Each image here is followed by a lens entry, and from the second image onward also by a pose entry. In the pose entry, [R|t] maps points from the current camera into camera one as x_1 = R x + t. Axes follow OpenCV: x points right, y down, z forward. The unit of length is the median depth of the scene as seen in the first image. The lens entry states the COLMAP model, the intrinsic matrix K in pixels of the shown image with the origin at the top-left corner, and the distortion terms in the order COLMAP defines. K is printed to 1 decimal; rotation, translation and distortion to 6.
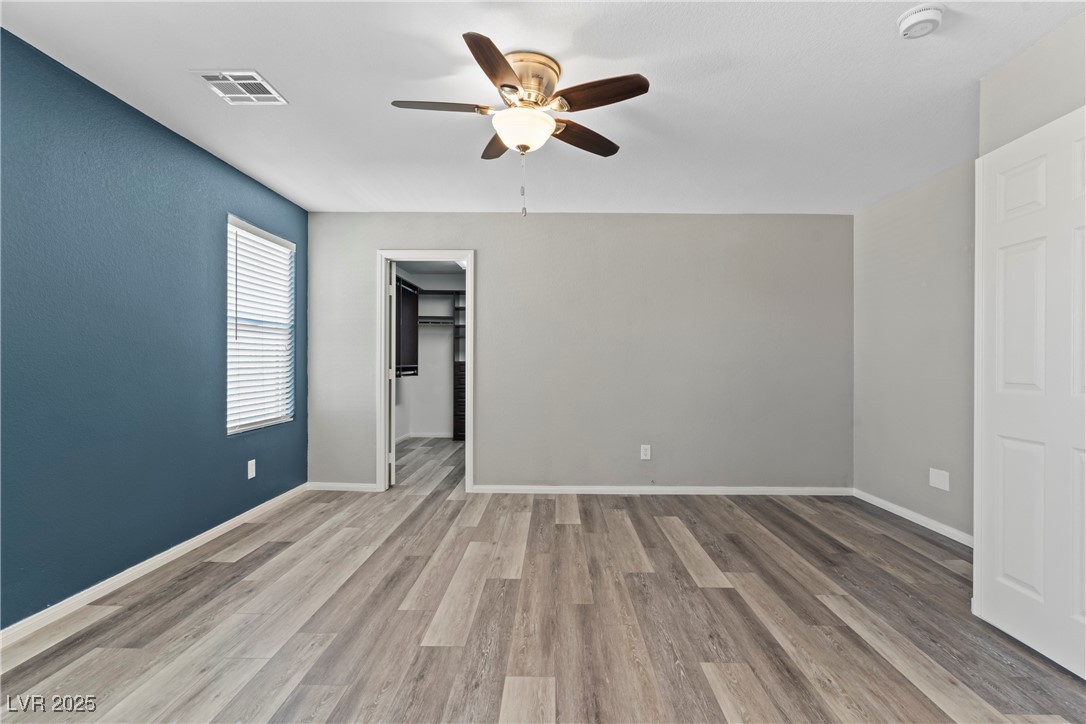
lens RADIAL K [[519.0, 0, 545.3], [0, 519.0, 365.5], [0, 0, 1]] dist [0.001879, -0.000099]
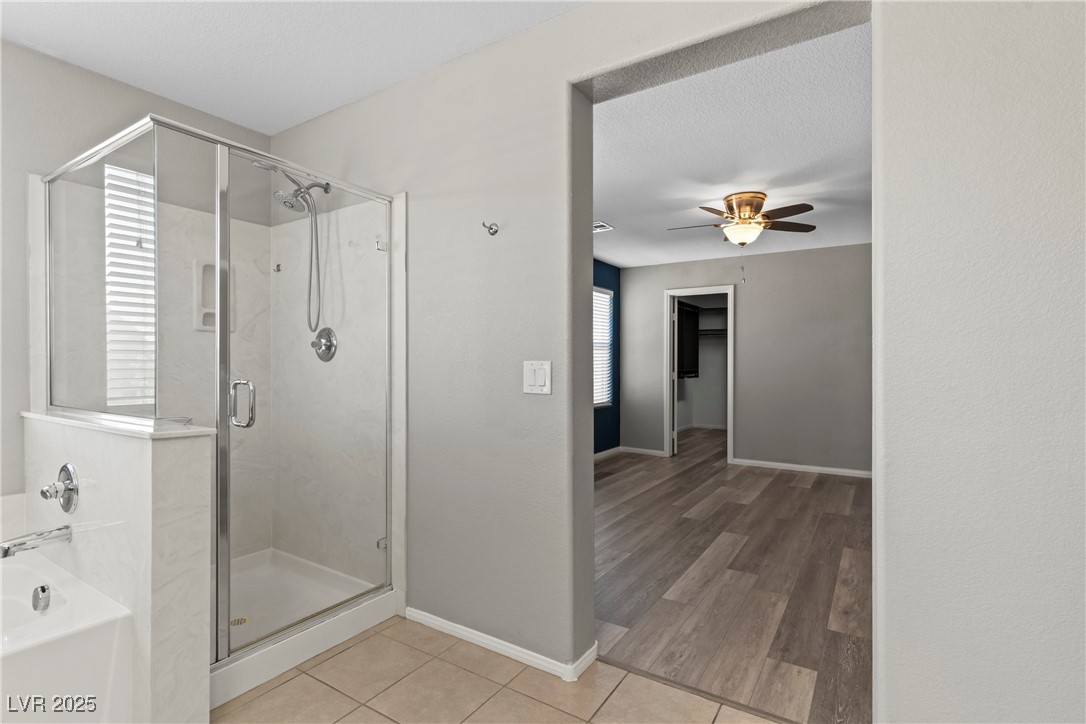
lens RADIAL K [[519.0, 0, 545.3], [0, 519.0, 365.5], [0, 0, 1]] dist [0.001879, -0.000099]
pose [[0.851137, -0.001345, -0.524941, 0.158306], [-0.001649, 0.999985, -0.005237, -0.004000], [0.524940, 0.005324, 0.851122, -0.419436]]
